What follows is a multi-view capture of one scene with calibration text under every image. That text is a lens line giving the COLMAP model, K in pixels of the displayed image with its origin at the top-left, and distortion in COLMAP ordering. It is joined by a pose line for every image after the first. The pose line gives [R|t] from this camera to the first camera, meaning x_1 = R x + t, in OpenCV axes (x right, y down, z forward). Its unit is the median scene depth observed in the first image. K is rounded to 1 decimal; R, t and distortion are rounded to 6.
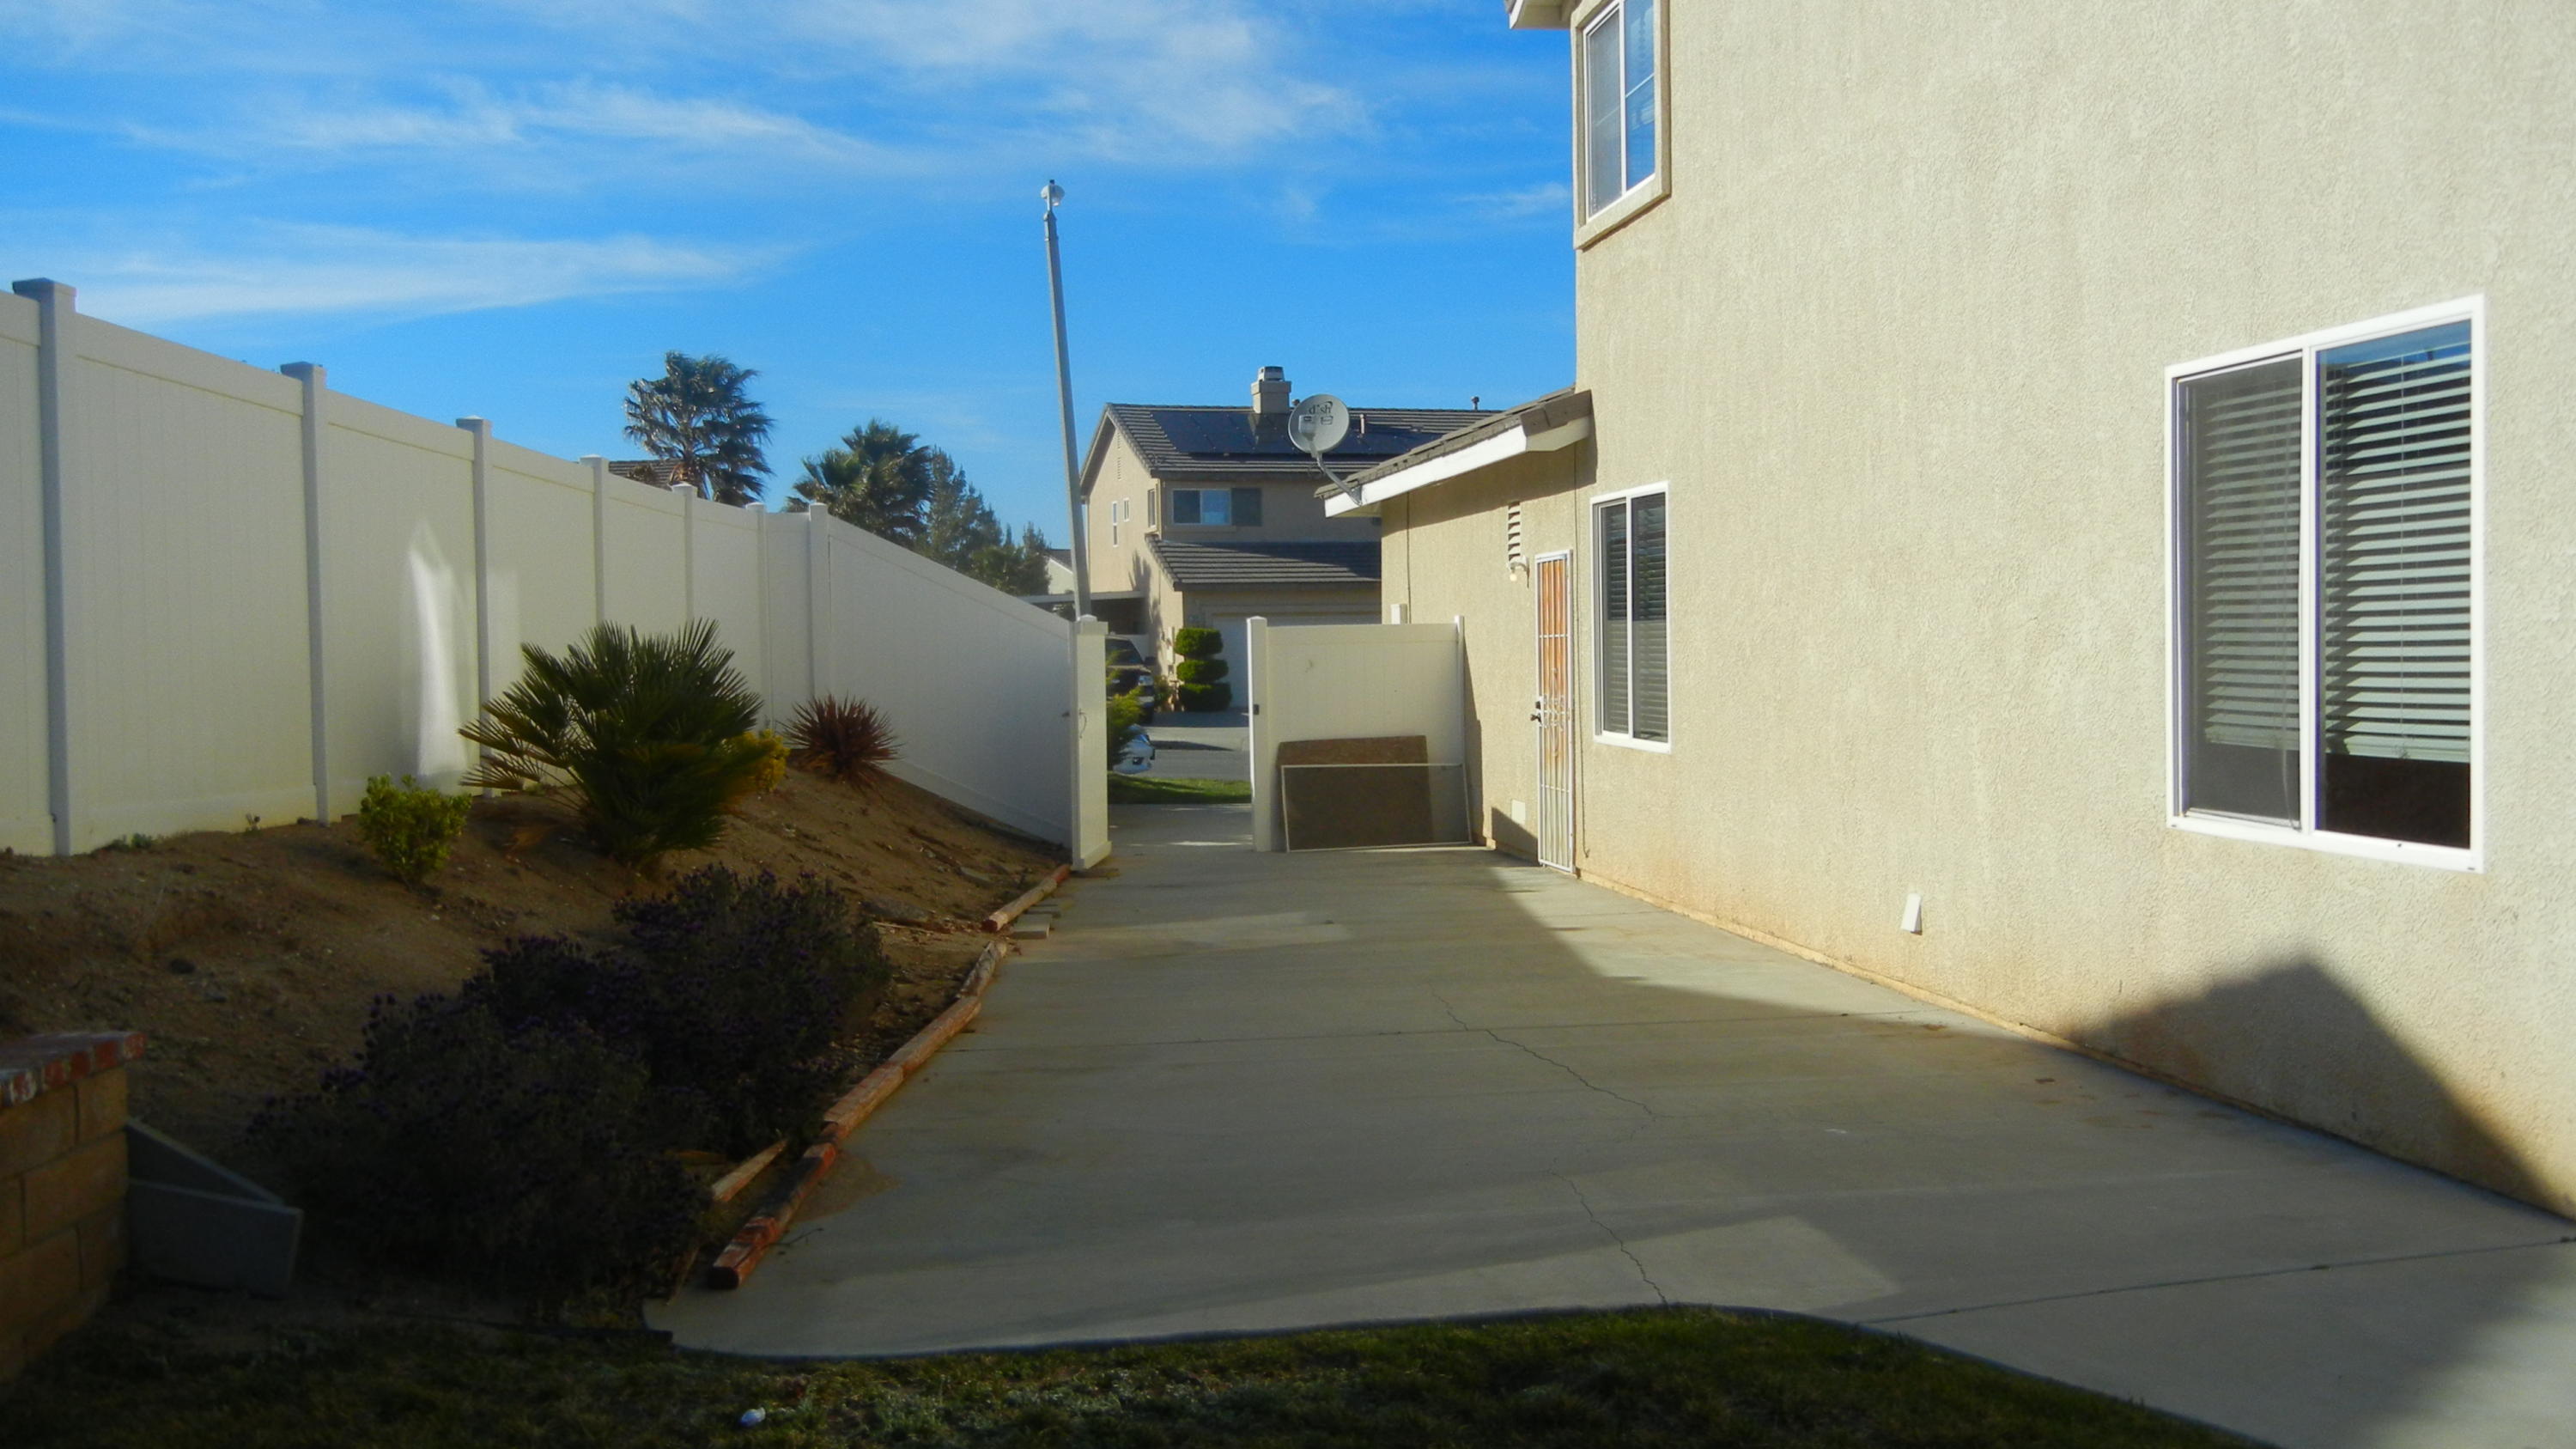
lens RADIAL K [[2199.2, 0, 1287.7], [0, 2199.2, 720.1], [0, 0, 1]] dist [-0.003948, 0.008953]
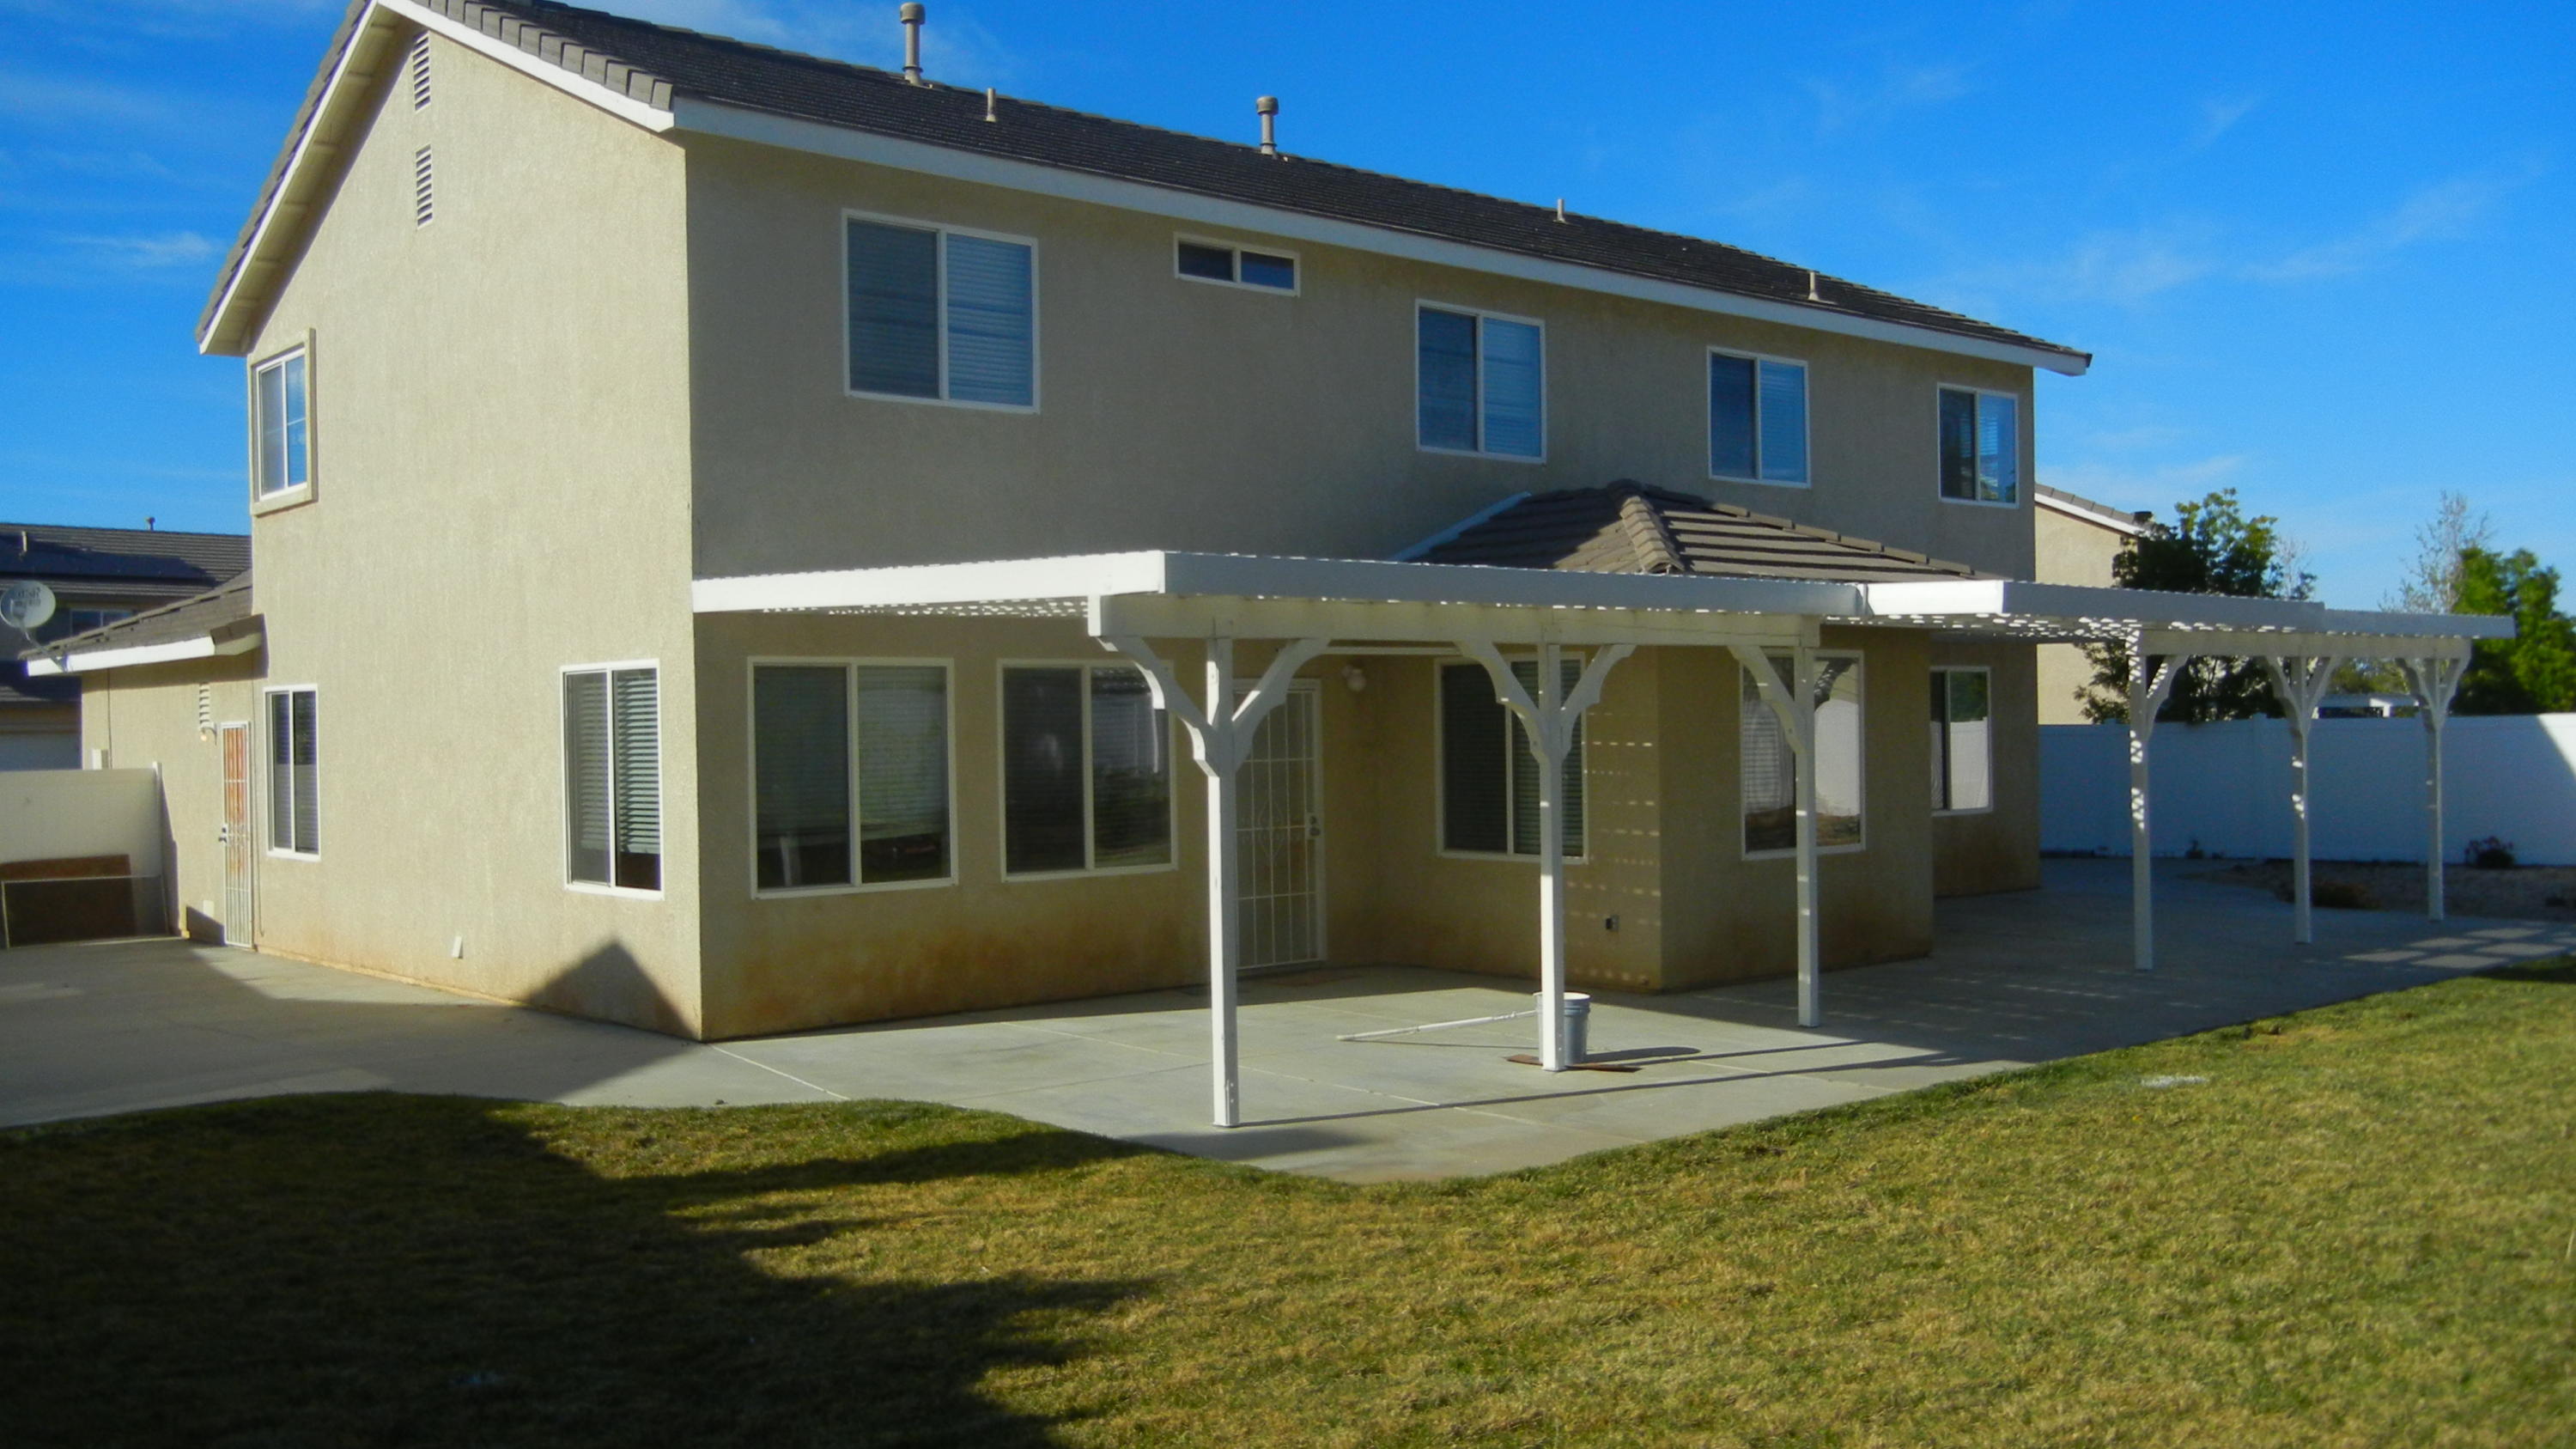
lens RADIAL K [[2199.2, 0, 1280.7], [0, 2199.2, 718.0], [0, 0, 1]] dist [-0.003948, 0.008953]
pose [[0.845352, 0.001038, 0.534208, -0.071446], [0.023497, 0.998958, -0.039123, -0.008323], [-0.533692, 0.045625, 0.844447, -0.599590]]
